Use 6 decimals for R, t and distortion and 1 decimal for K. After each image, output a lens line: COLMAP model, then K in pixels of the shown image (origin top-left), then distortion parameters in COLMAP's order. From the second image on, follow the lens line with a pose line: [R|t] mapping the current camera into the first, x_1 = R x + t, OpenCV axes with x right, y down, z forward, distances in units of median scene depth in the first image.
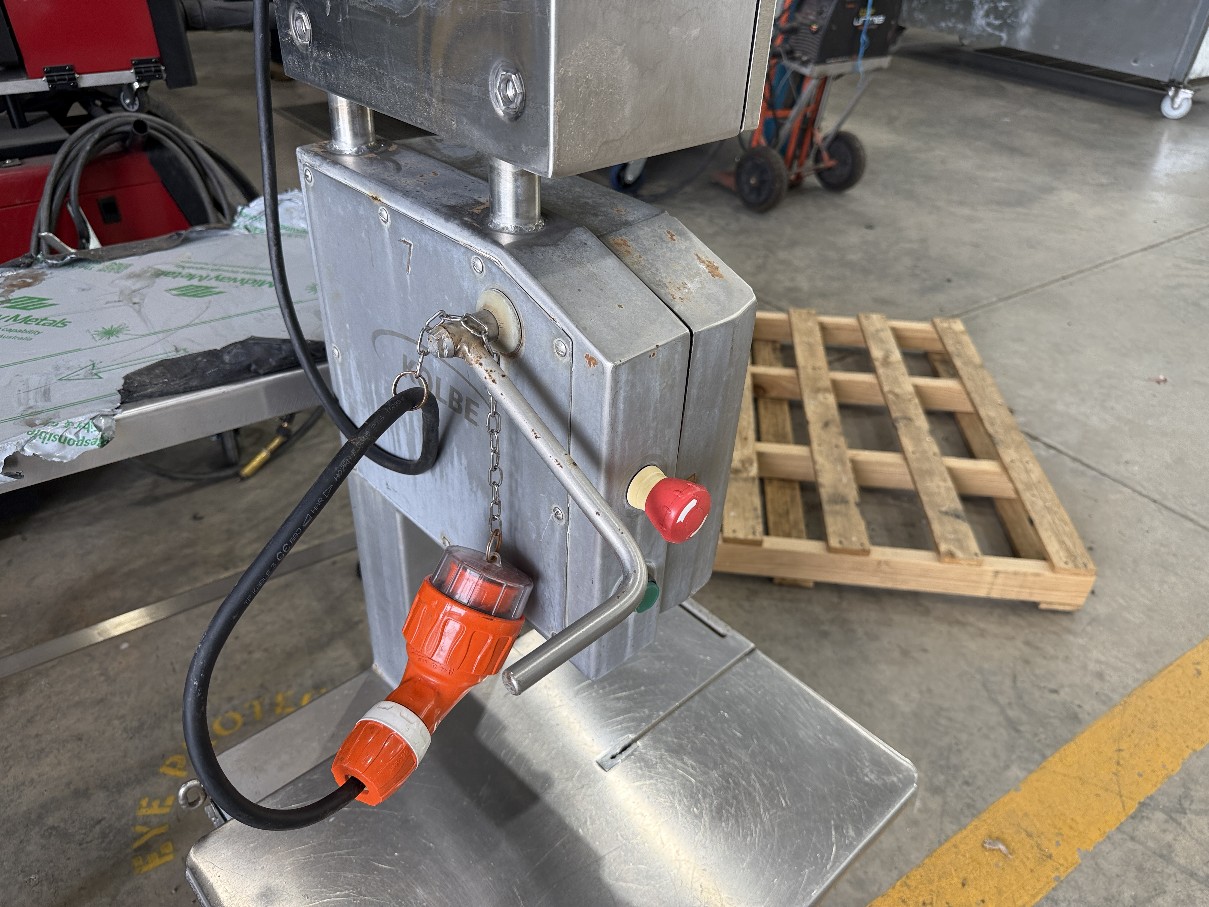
lens RADIAL K [[864.8, 0, 604.5], [0, 864.8, 453.5], [0, 0, 1]] dist [0.056567, -0.078651]
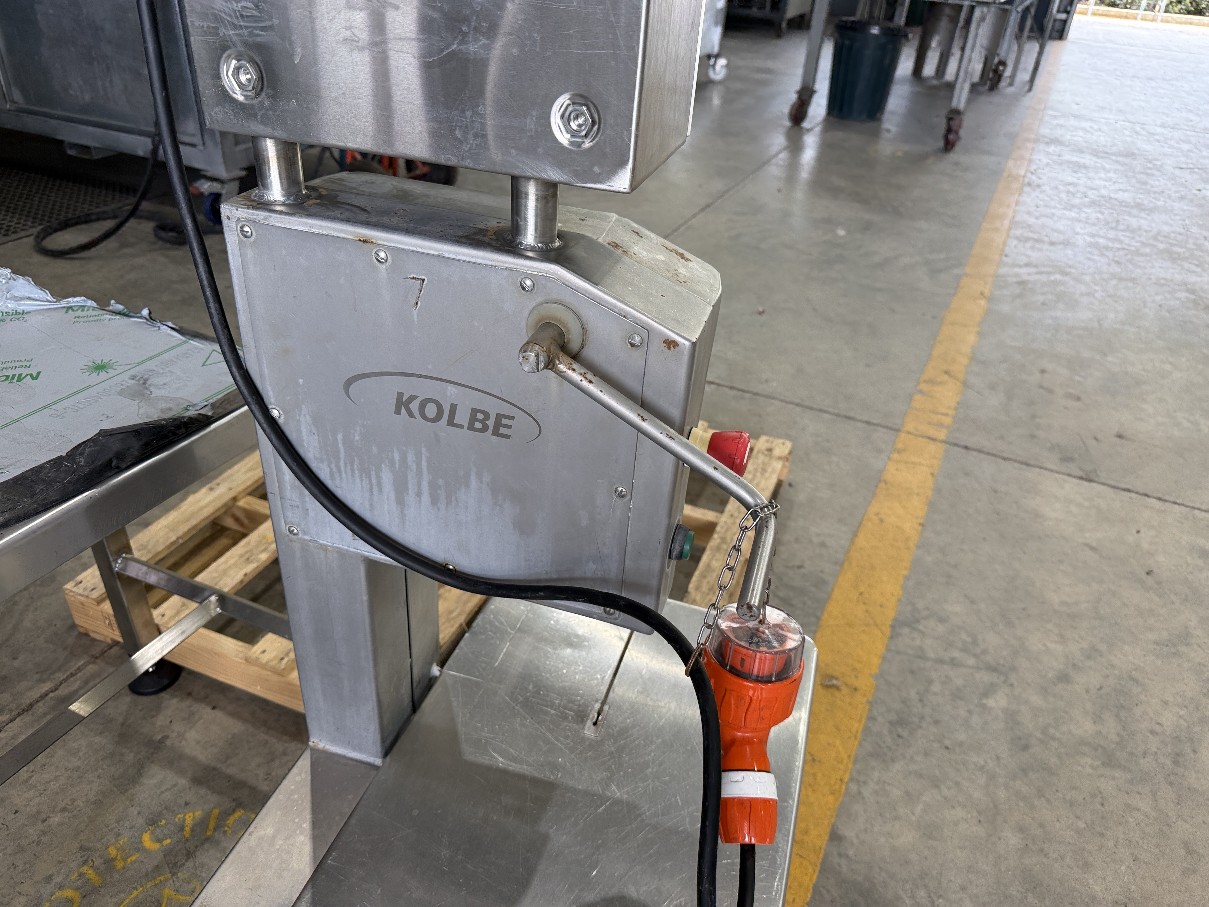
lens RADIAL K [[864.8, 0, 604.5], [0, 864.8, 453.5], [0, 0, 1]] dist [0.056567, -0.078651]
pose [[0.868999, -0.252415, 0.425590, -0.413767], [0.255447, 0.965475, 0.051029, -0.031876], [-0.423778, 0.064371, 0.903476, 0.000054]]
